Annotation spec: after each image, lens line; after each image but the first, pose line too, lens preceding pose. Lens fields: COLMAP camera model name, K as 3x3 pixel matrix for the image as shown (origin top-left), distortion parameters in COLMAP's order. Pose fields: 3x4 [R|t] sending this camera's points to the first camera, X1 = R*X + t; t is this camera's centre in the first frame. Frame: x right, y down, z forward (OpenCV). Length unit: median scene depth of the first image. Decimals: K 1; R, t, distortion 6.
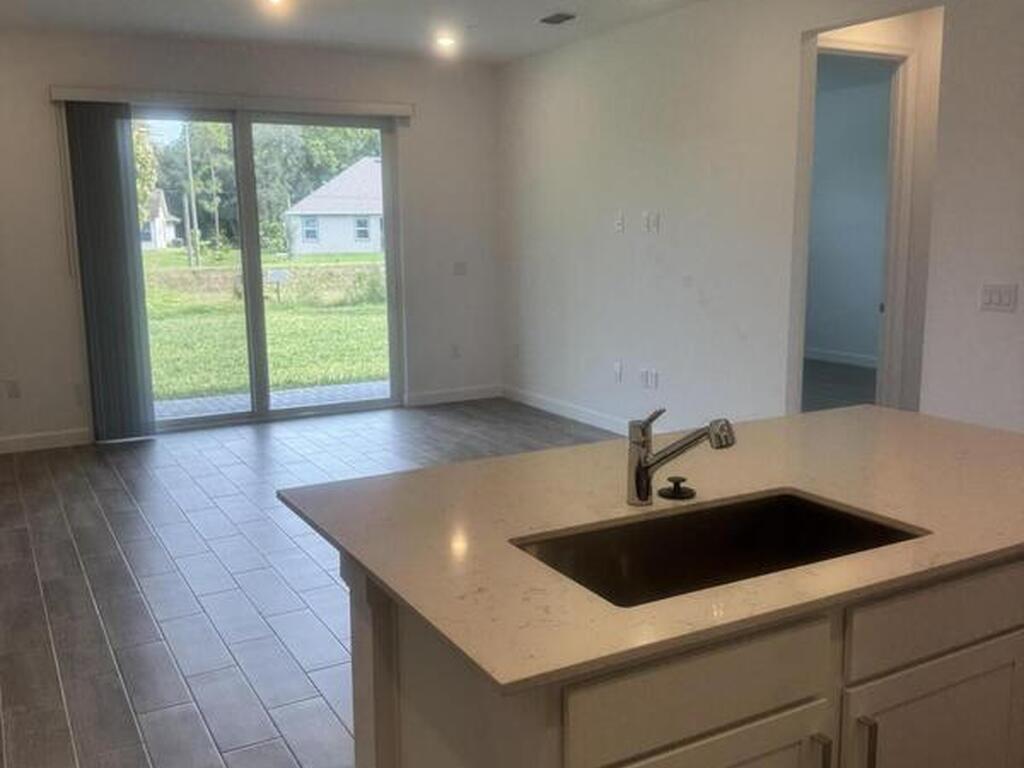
lens RADIAL K [[955.7, 0, 512.8], [0, 955.7, 388.0], [0, 0, 1]] dist [0.035385, -0.007697]
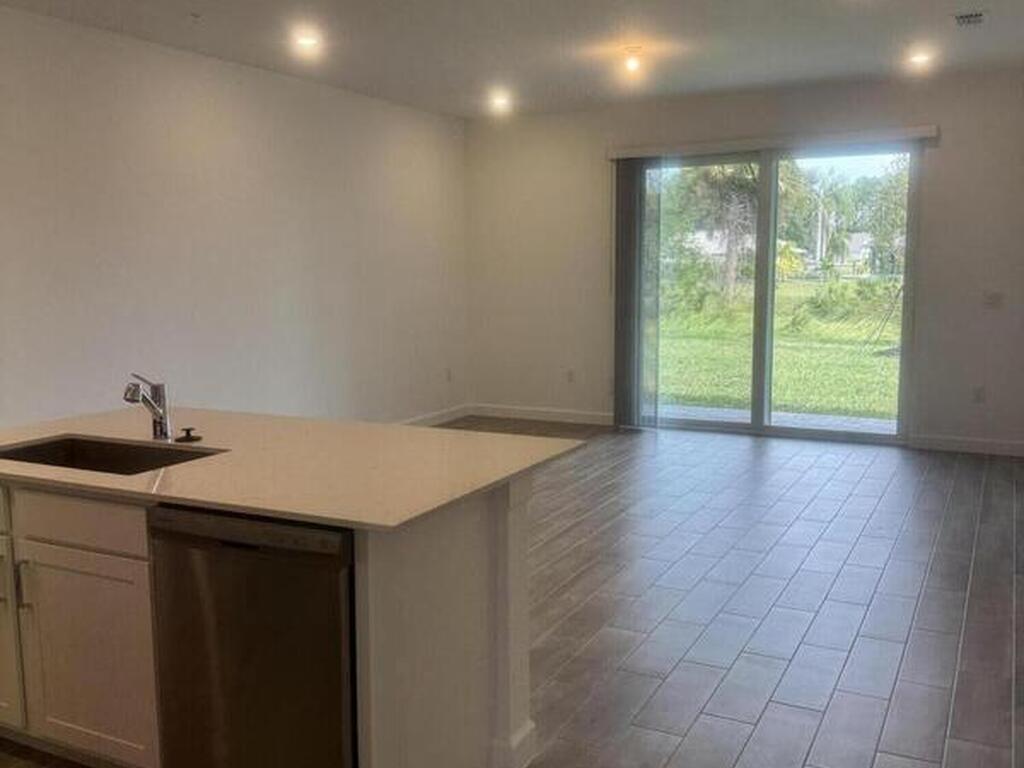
lens RADIAL K [[955.7, 0, 512.8], [0, 955.7, 388.0], [0, 0, 1]] dist [0.035385, -0.007697]
pose [[0.550784, 0.121656, -0.825734, 0.505670], [-0.142779, 0.988471, 0.050395, -0.034909], [0.822345, 0.090141, 0.561803, 0.173062]]
